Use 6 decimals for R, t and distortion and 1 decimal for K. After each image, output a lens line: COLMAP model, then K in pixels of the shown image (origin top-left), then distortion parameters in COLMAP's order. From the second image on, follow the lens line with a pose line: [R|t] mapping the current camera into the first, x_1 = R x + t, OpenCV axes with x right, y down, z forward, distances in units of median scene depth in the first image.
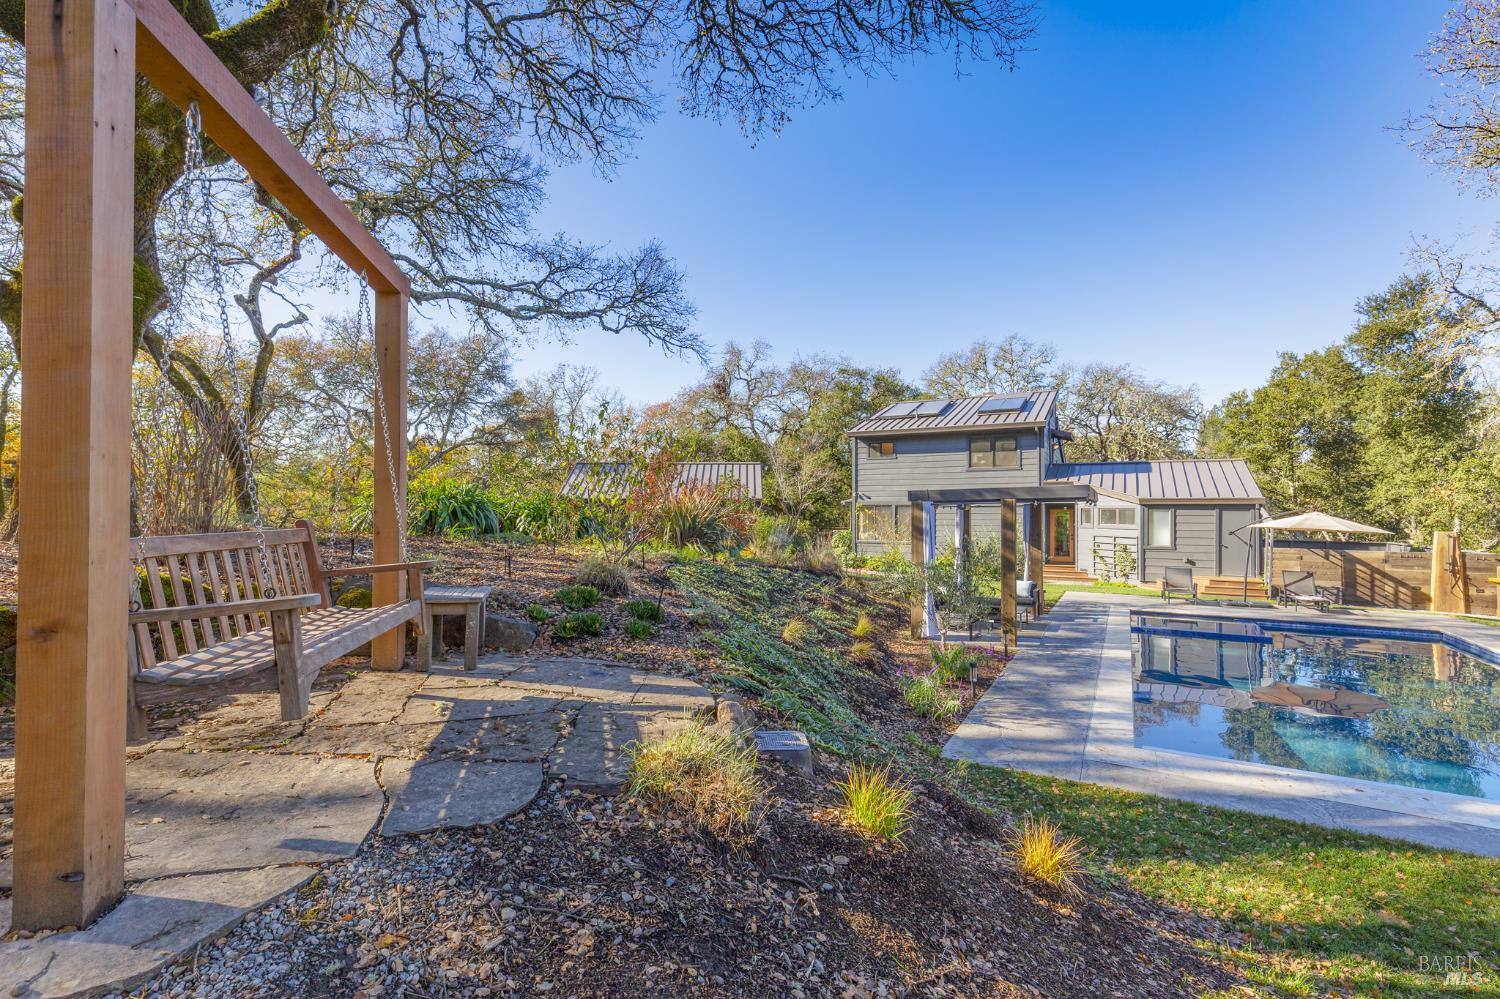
lens RADIAL K [[671.1, 0, 743.0], [0, 671.1, 501.4], [0, 0, 1]] dist [0.007220, -0.001360]
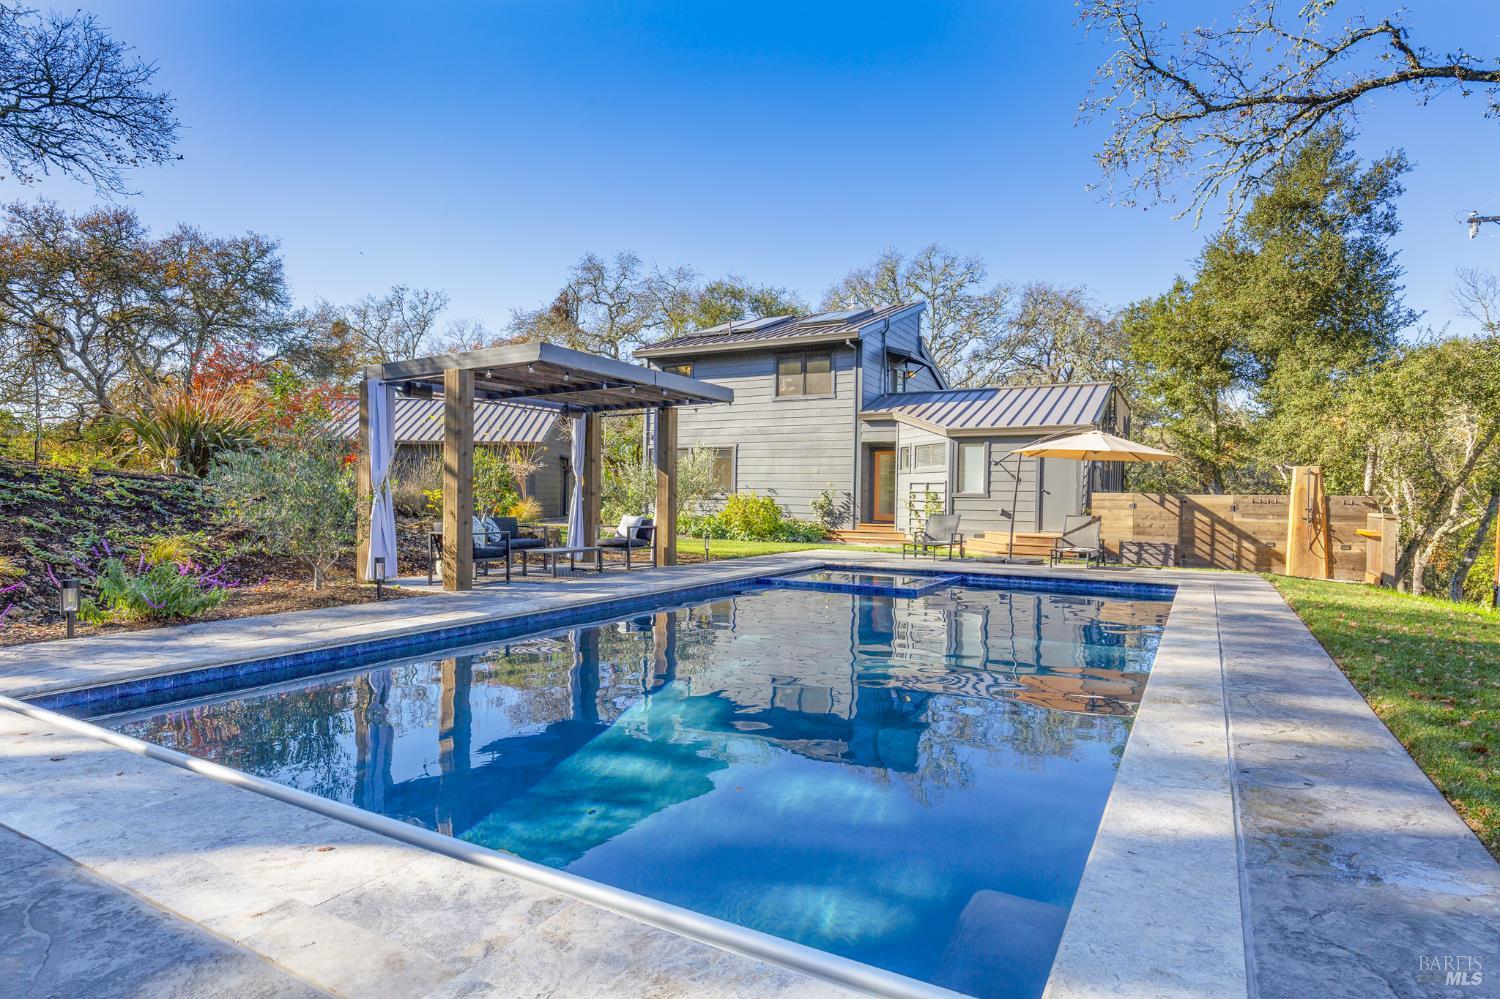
lens RADIAL K [[810.9, 0, 744.1], [0, 810.9, 504.1], [0, 0, 1]] dist [0.004062, -0.000038]
pose [[0.999955, 0.009028, 0.002792, 0.379341], [-0.009099, 0.999609, 0.026441, 0.059088], [-0.002552, -0.026466, 0.999646, 0.110981]]
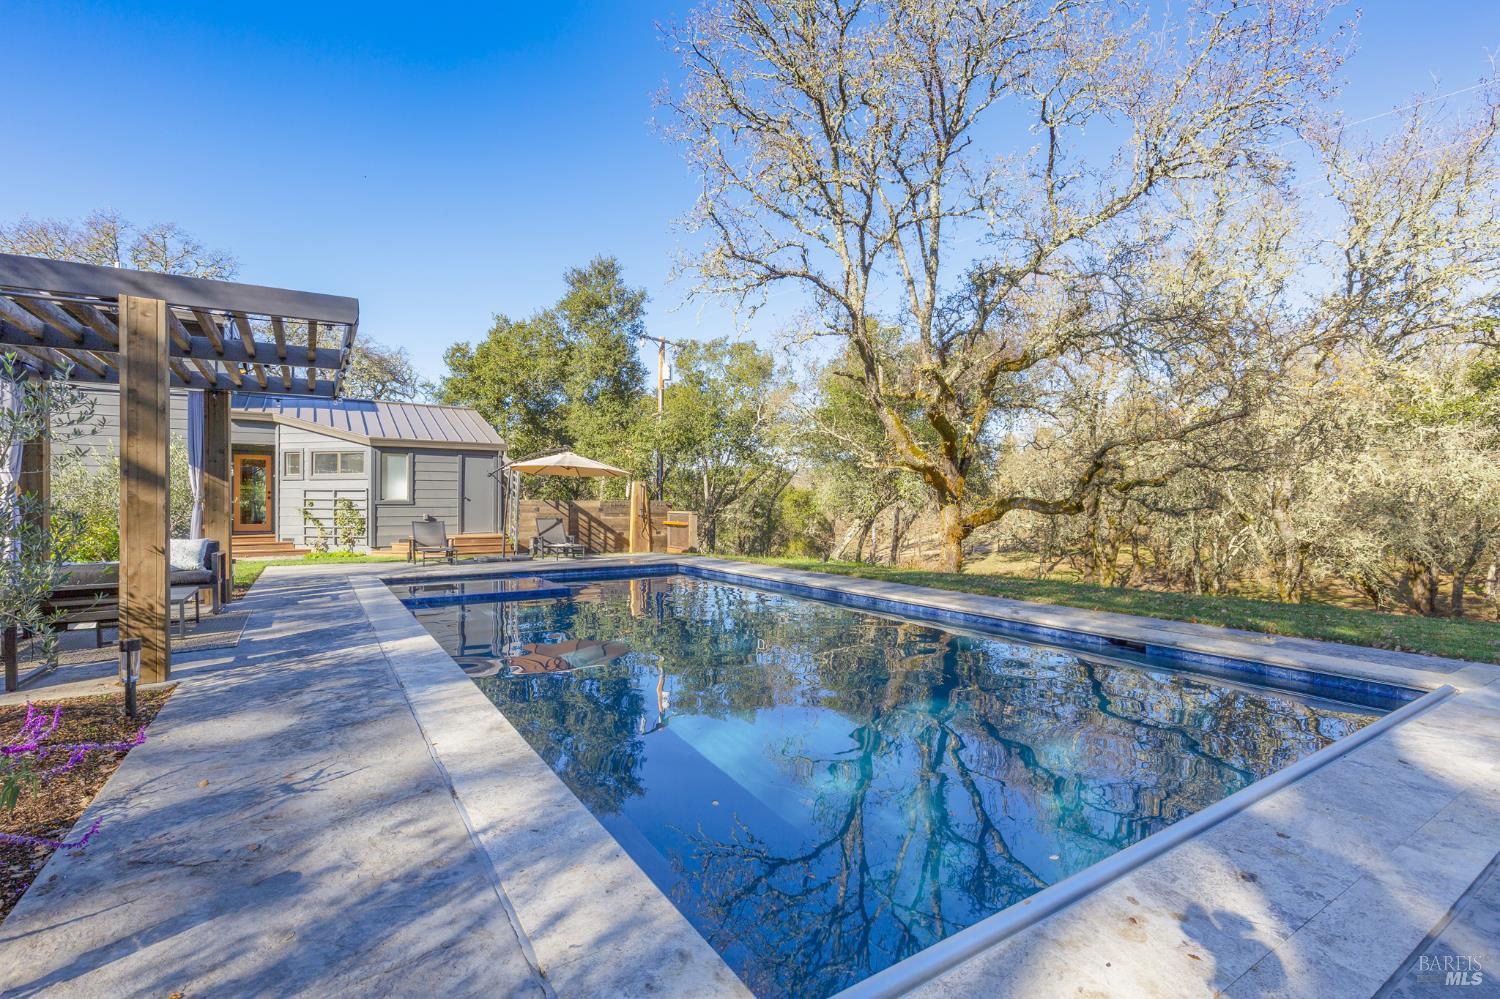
lens RADIAL K [[671.1, 0, 742.3], [0, 671.1, 500.8], [0, 0, 1]] dist [0.007220, -0.001360]
pose [[0.463424, 0.000233, 0.886137, 0.119033], [-0.012971, 0.999895, 0.006521, 0.058449], [-0.886042, -0.014516, 0.463378, 0.292319]]
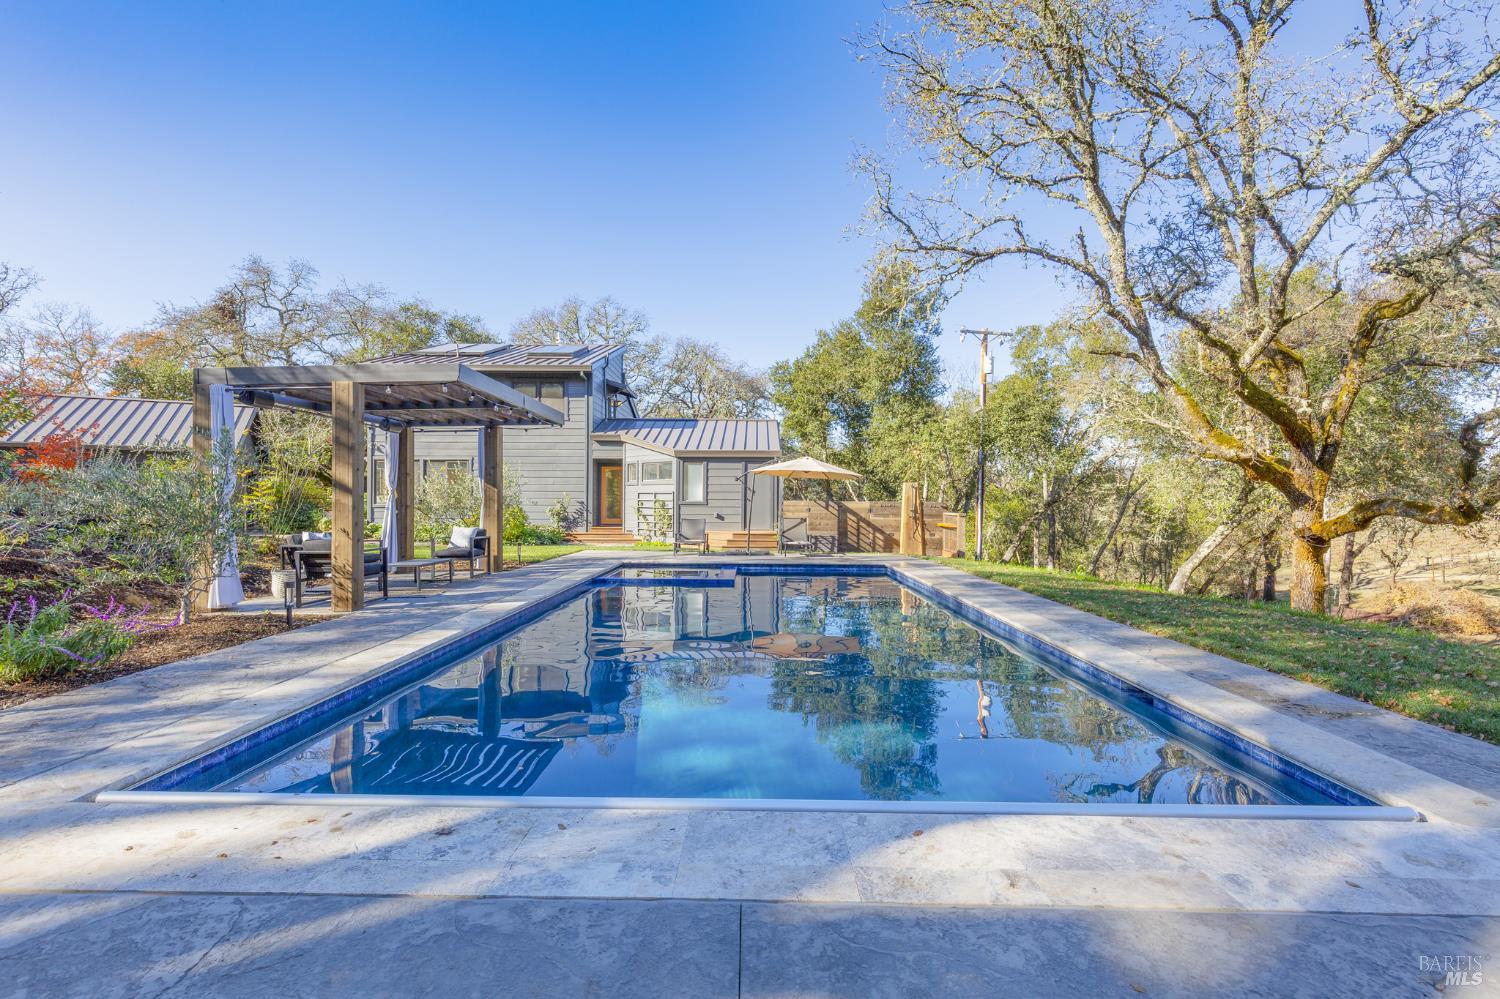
lens RADIAL K [[671.1, 0, 741.6], [0, 671.1, 503.3], [0, 0, 1]] dist [0.007220, -0.001360]
pose [[0.877458, -0.000119, 0.479653, 0.233507], [-0.009086, 0.999816, 0.016870, 0.054628], [-0.479567, -0.019161, 0.877296, 0.143468]]
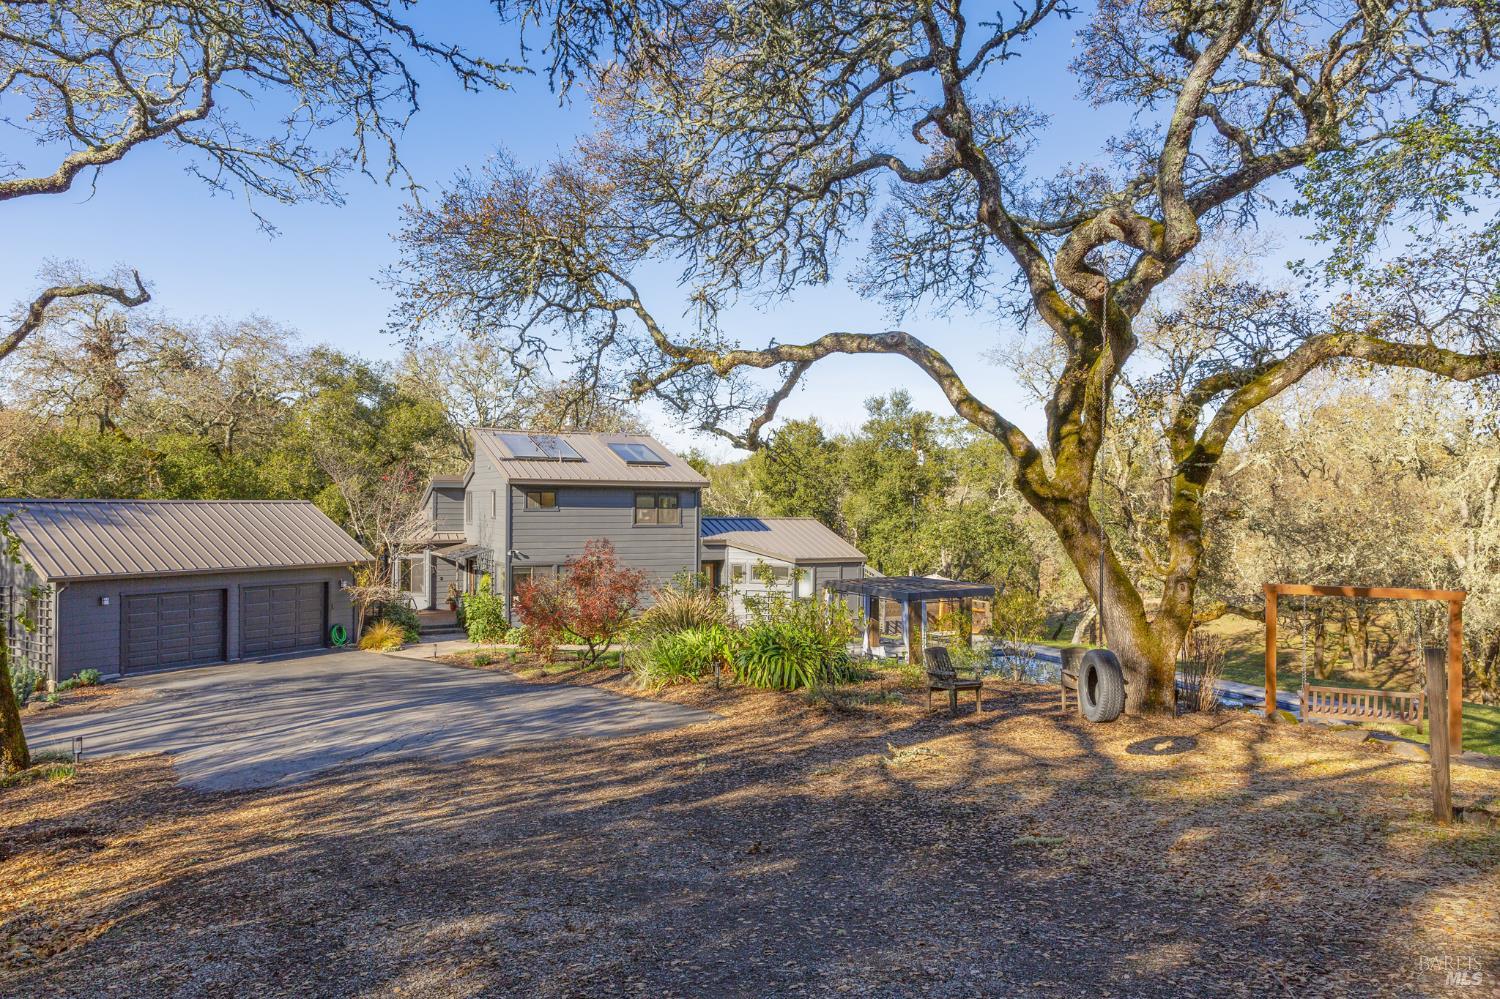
lens RADIAL K [[1014.3, 0, 749.6], [0, 1014.3, 497.2], [0, 0, 1]] dist [0.020156, -0.002095]
pose [[0.552720, 0.001718, 0.833365, -0.971489], [-0.016730, 0.999819, 0.009034, -0.131471], [-0.833199, -0.018936, 0.552649, 0.095100]]
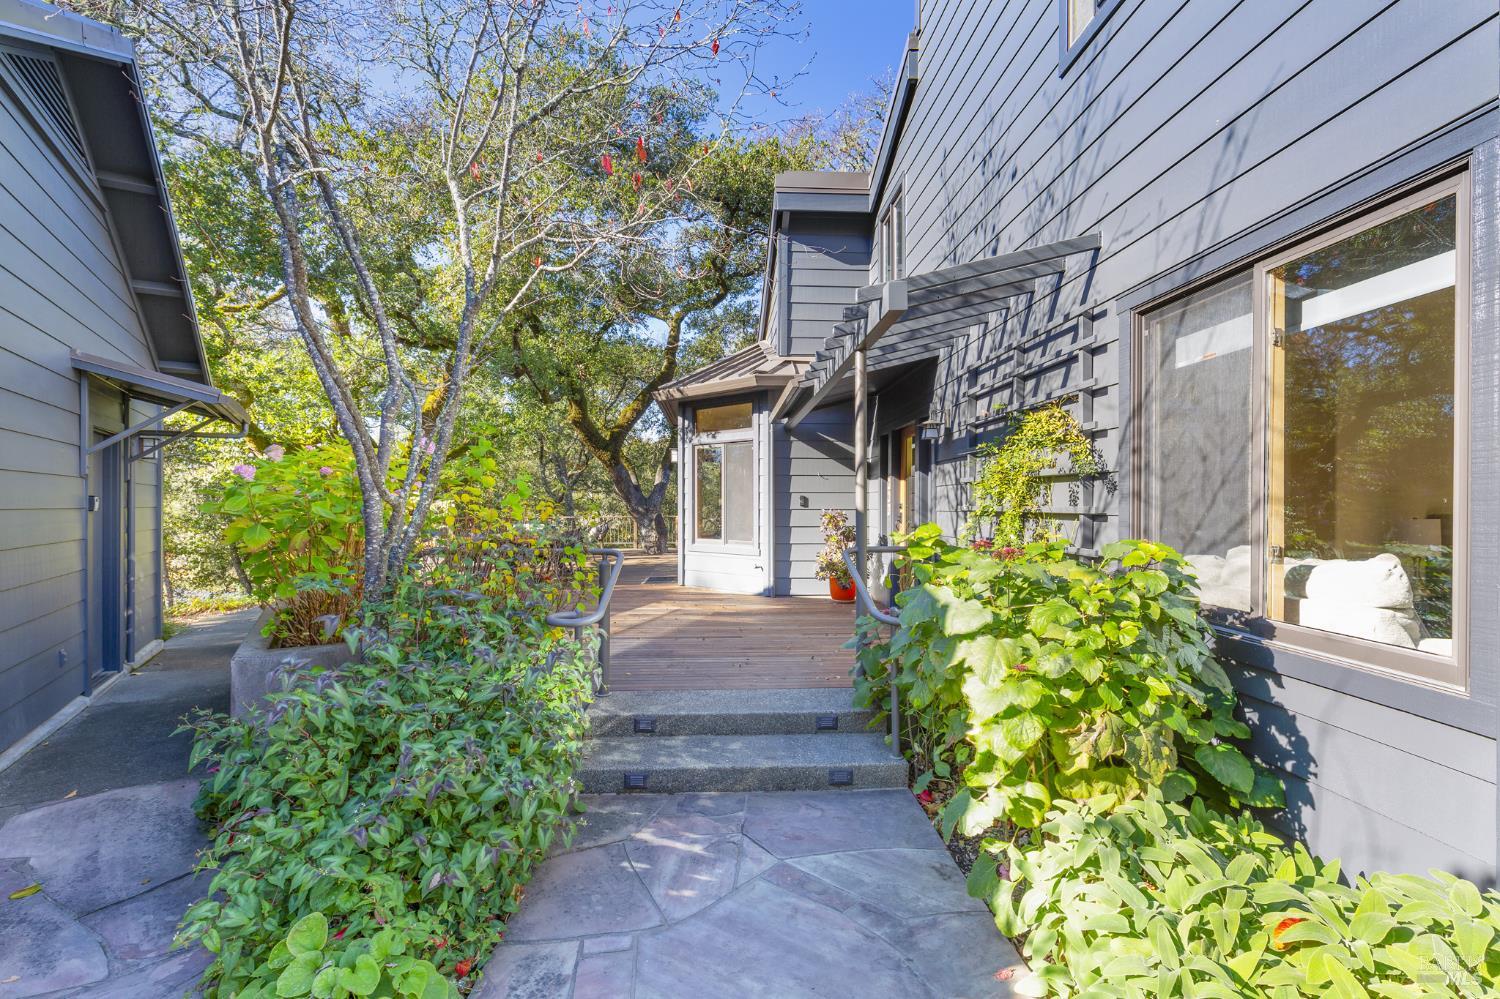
lens RADIAL K [[671.1, 0, 741.8], [0, 671.1, 500.4], [0, 0, 1]] dist [0.007220, -0.001360]
pose [[0.847265, 0.004901, 0.531147, 0.098796], [-0.012320, 0.999870, 0.010427, 0.052548], [-0.531027, -0.015378, 0.847215, 1.360651]]
